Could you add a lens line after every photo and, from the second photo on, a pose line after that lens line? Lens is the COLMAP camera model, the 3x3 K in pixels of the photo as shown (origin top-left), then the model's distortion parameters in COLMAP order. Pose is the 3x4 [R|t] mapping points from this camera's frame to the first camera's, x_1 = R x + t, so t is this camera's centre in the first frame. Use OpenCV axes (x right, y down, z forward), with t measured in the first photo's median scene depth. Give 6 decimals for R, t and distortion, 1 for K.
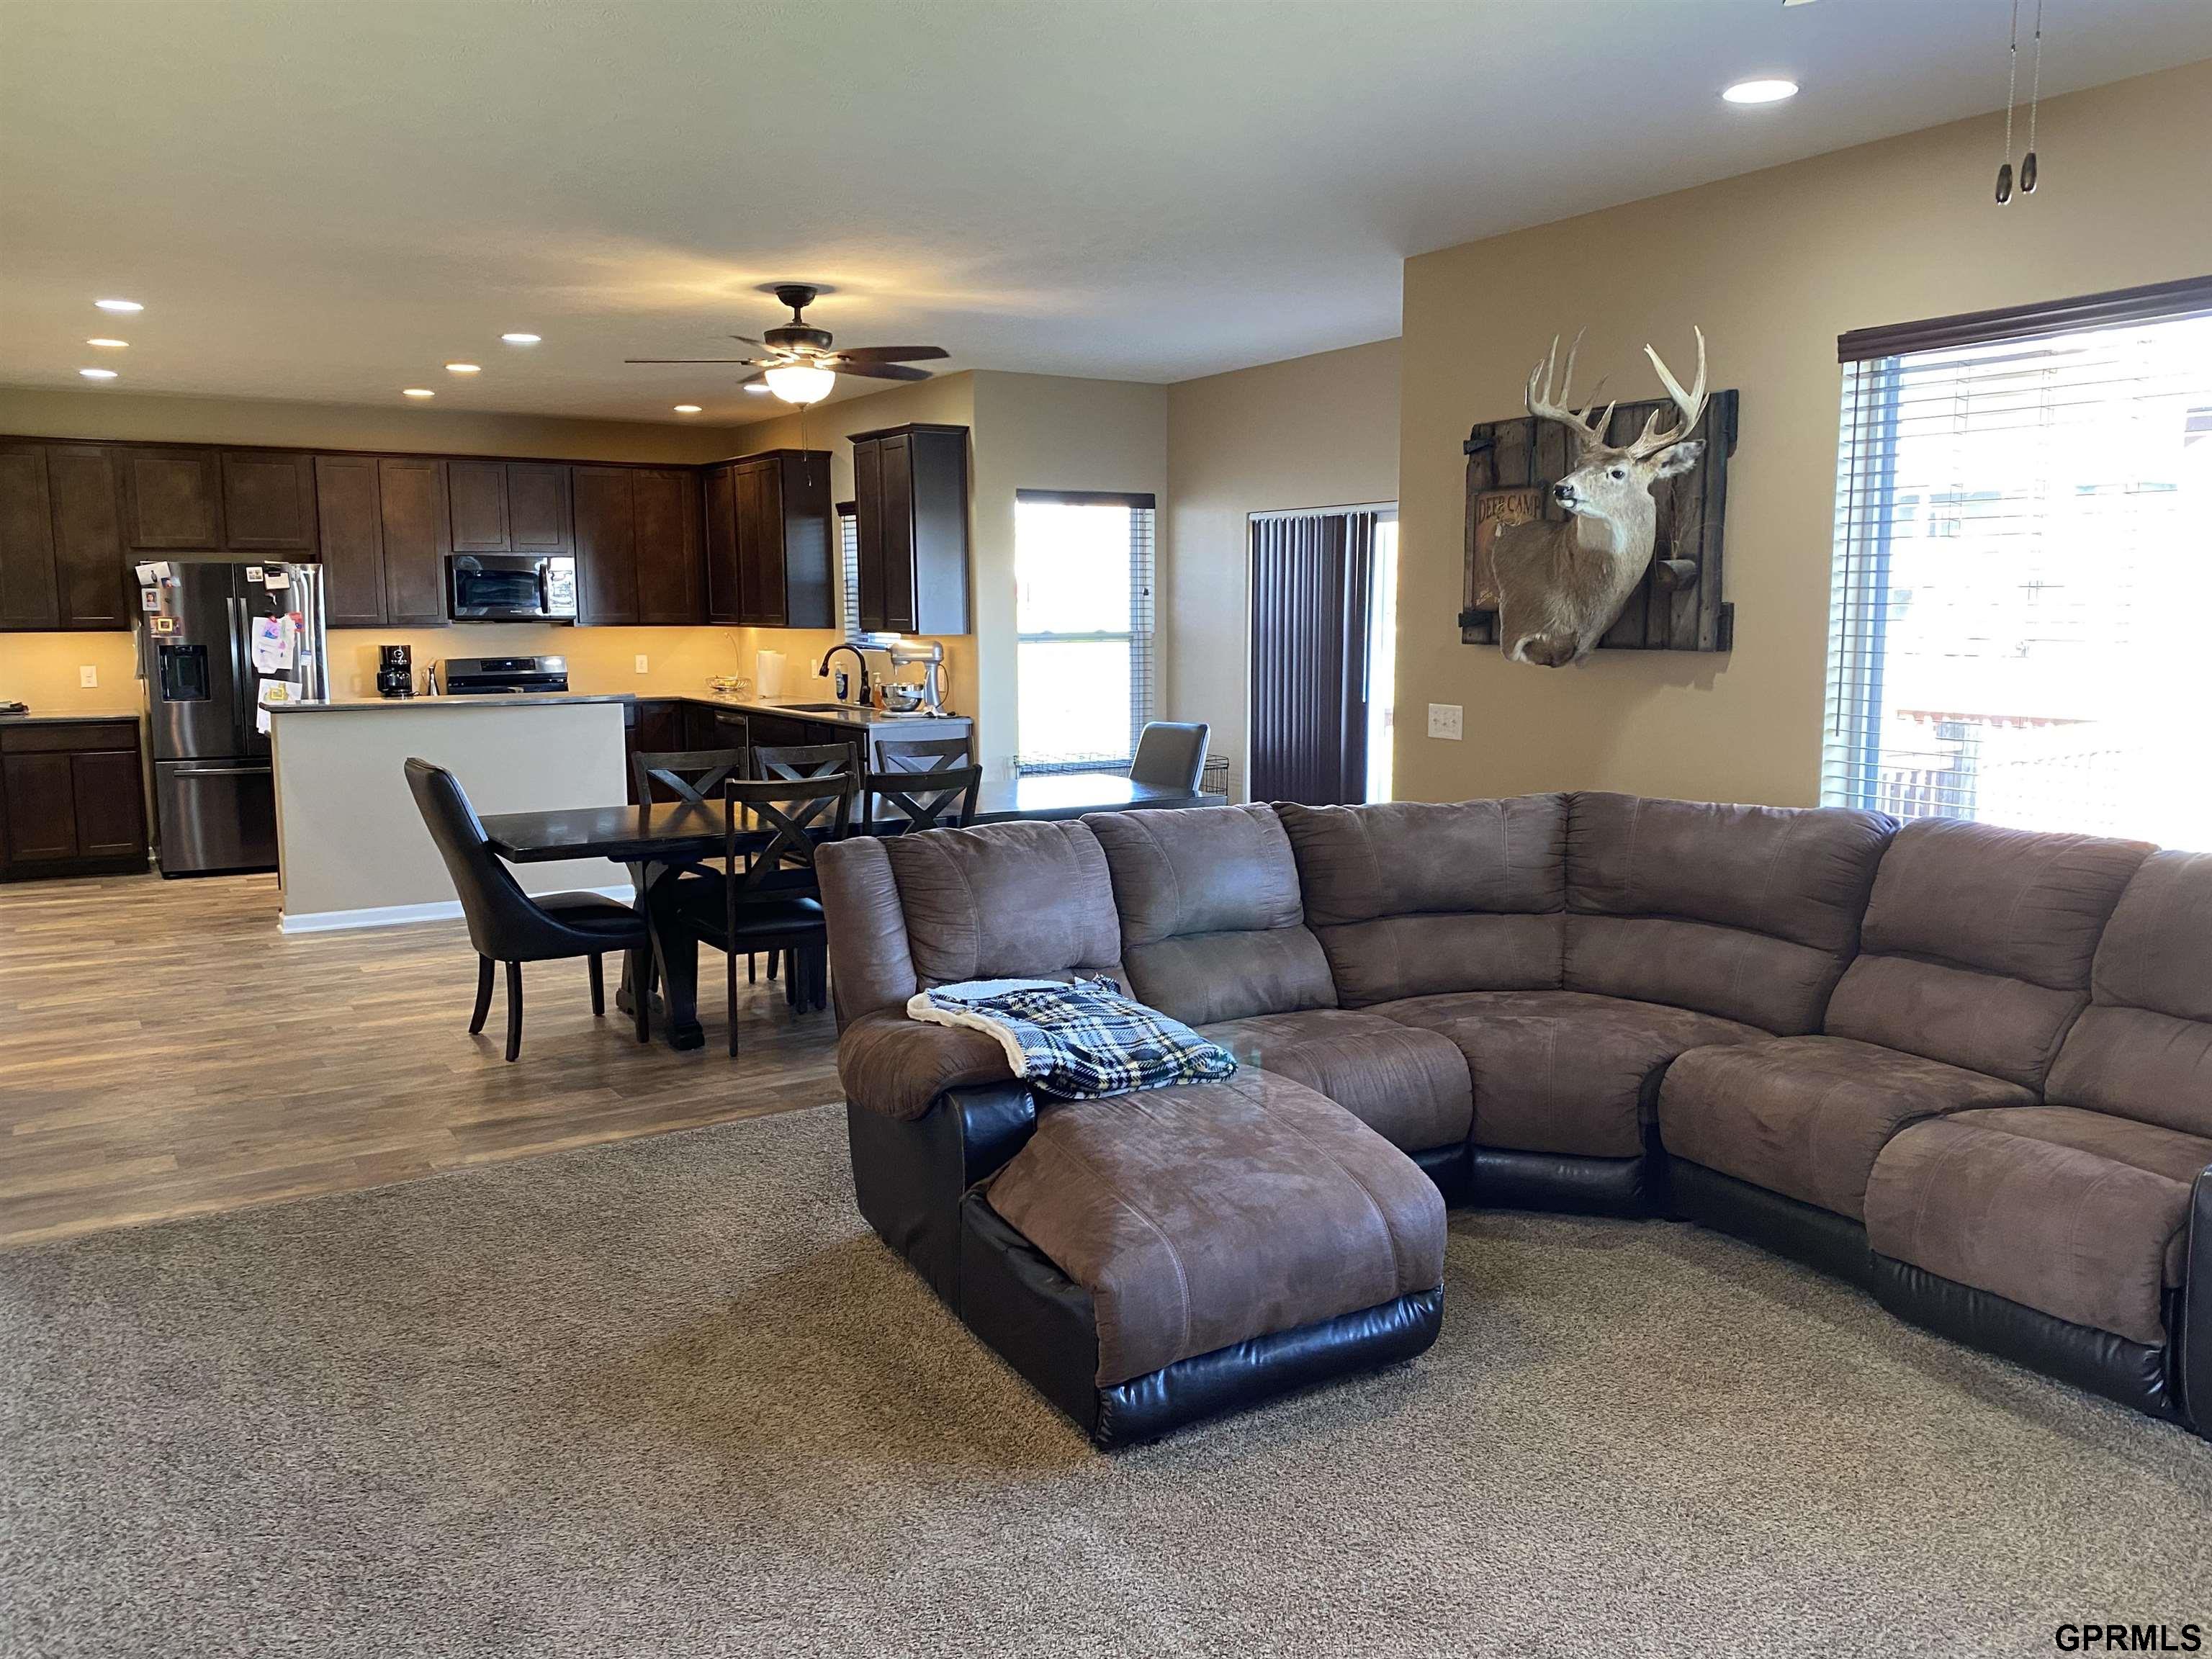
lens RADIAL K [[1681.7, 0, 1115.2], [0, 1681.7, 828.1], [0, 0, 1]] dist [0.064335, -0.069875]
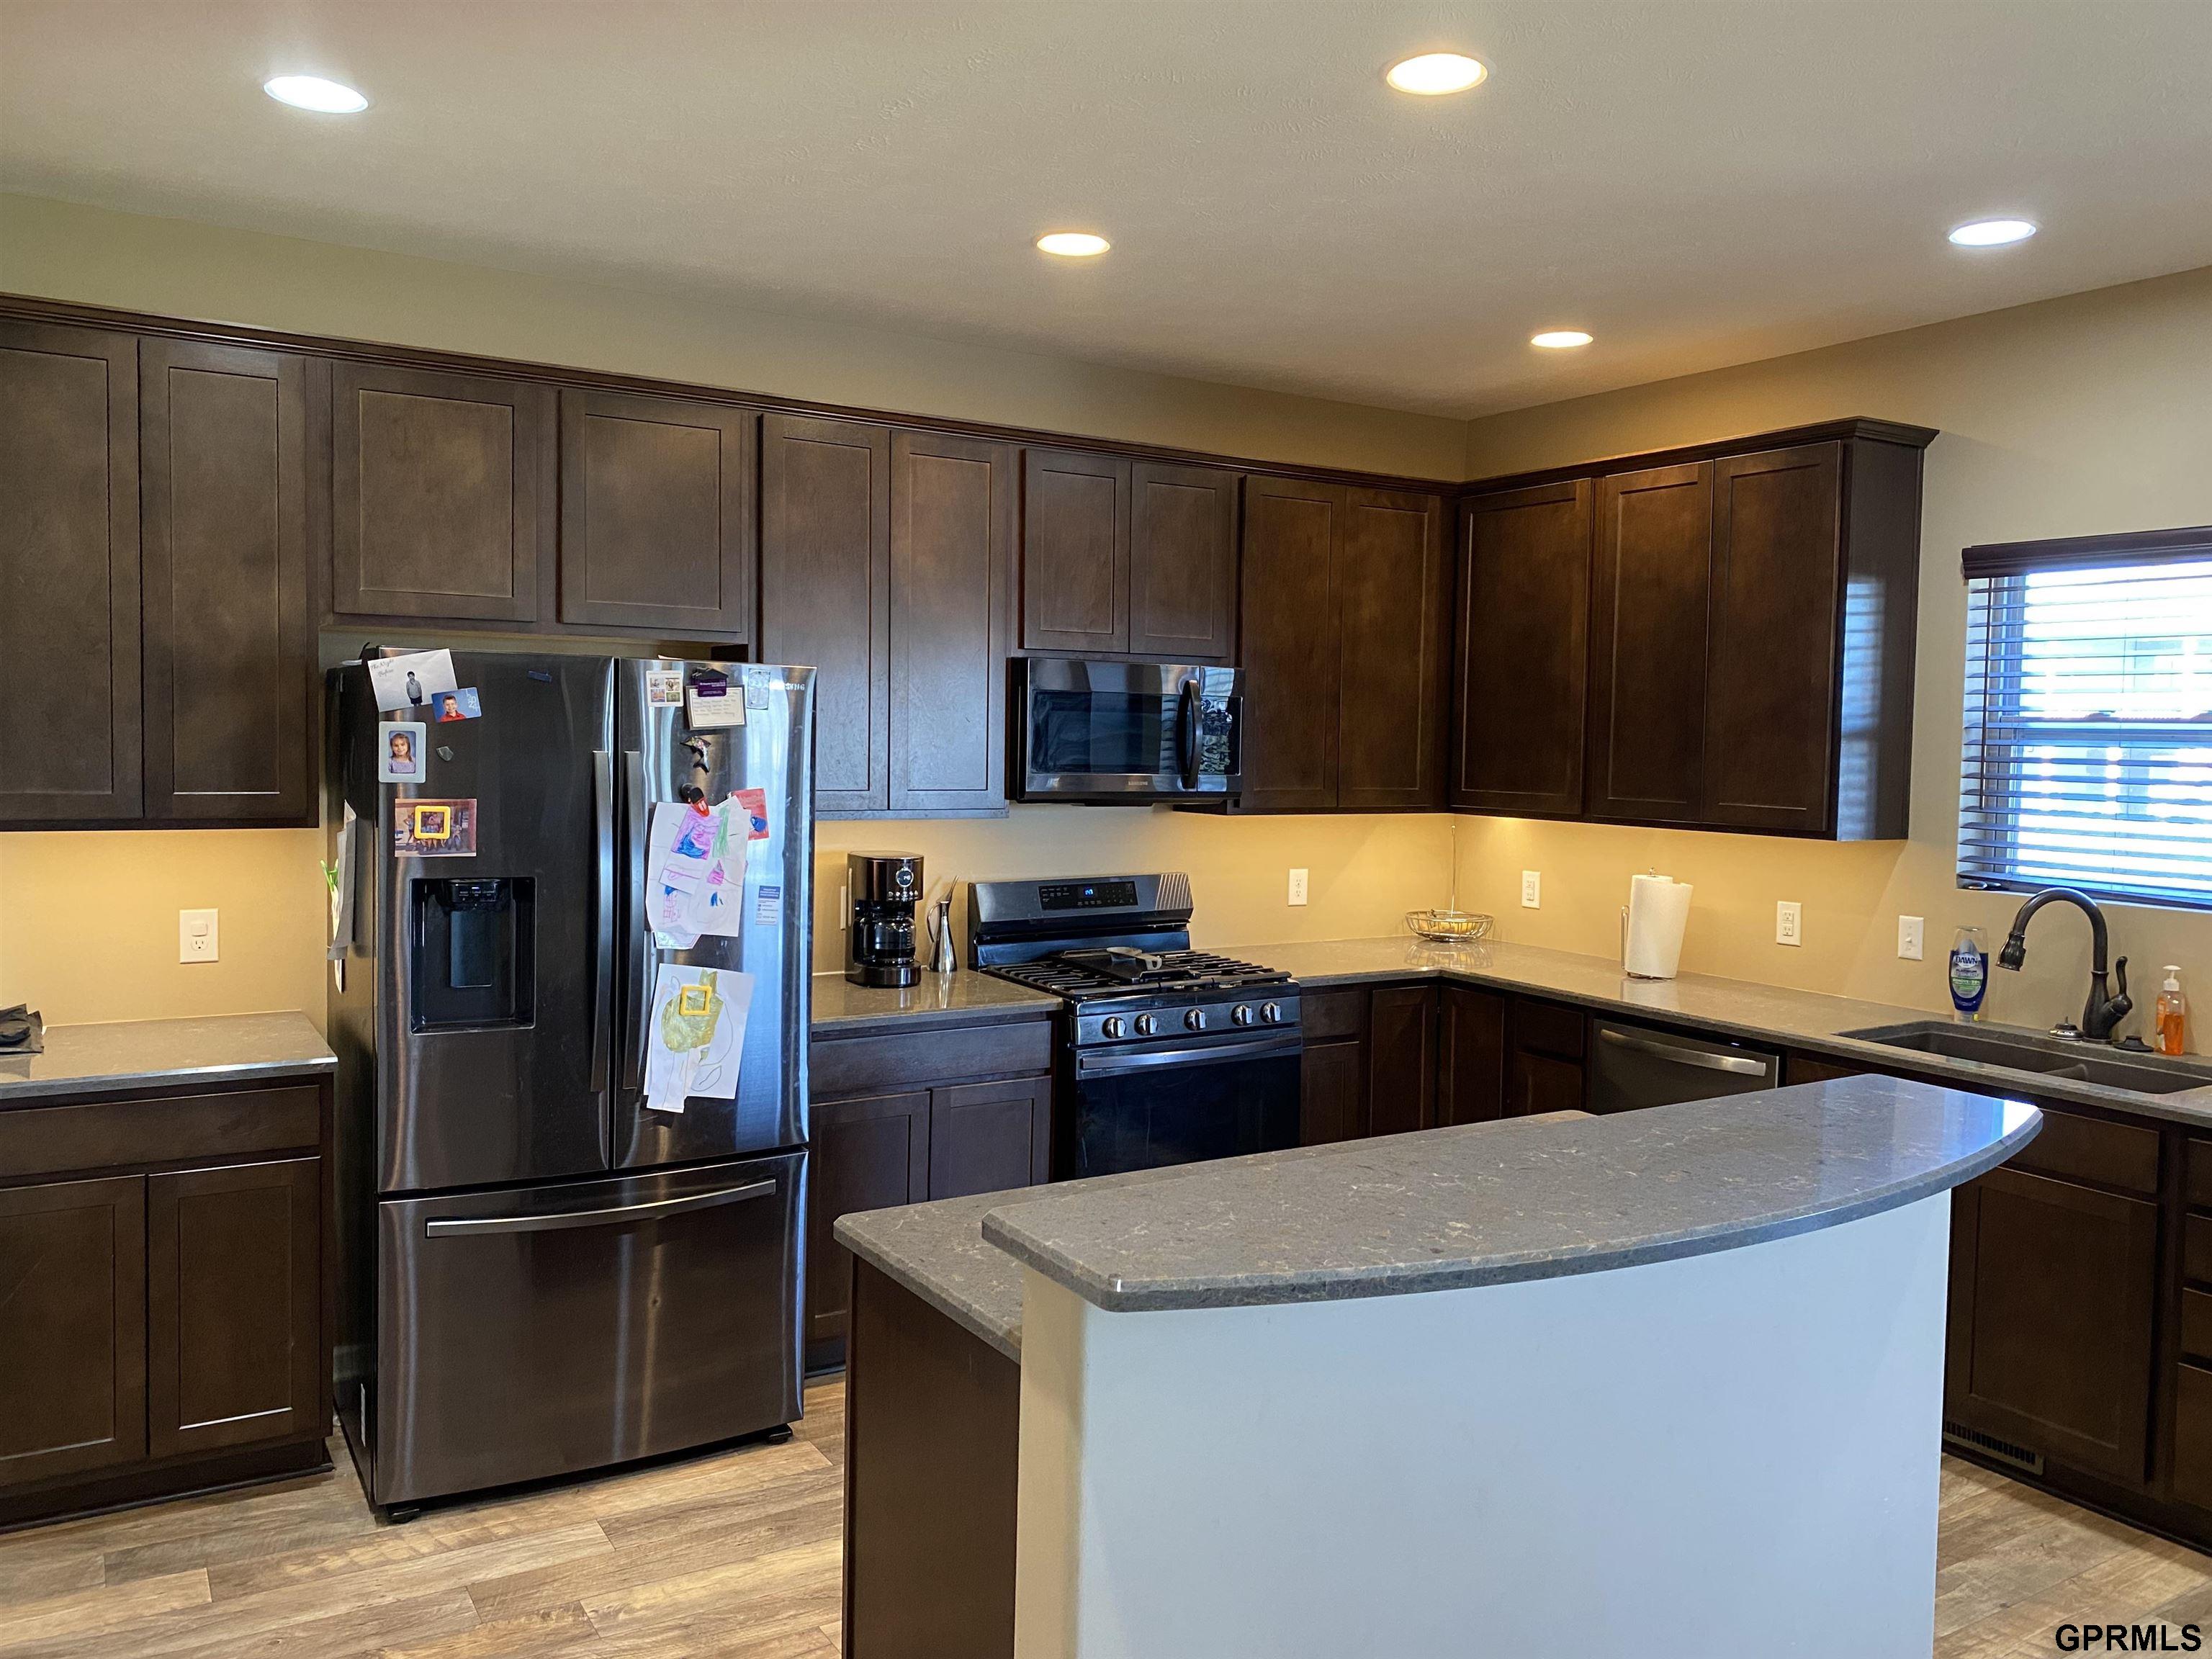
lens RADIAL K [[1707.4, 0, 1137.9], [0, 1707.4, 826.7], [0, 0, 1]] dist [0.076294, -0.124616]
pose [[0.999729, 0.020827, 0.010422, -0.399382], [-0.019860, 0.996135, -0.085561, -0.087058], [-0.012164, 0.085331, 0.996278, 0.614081]]
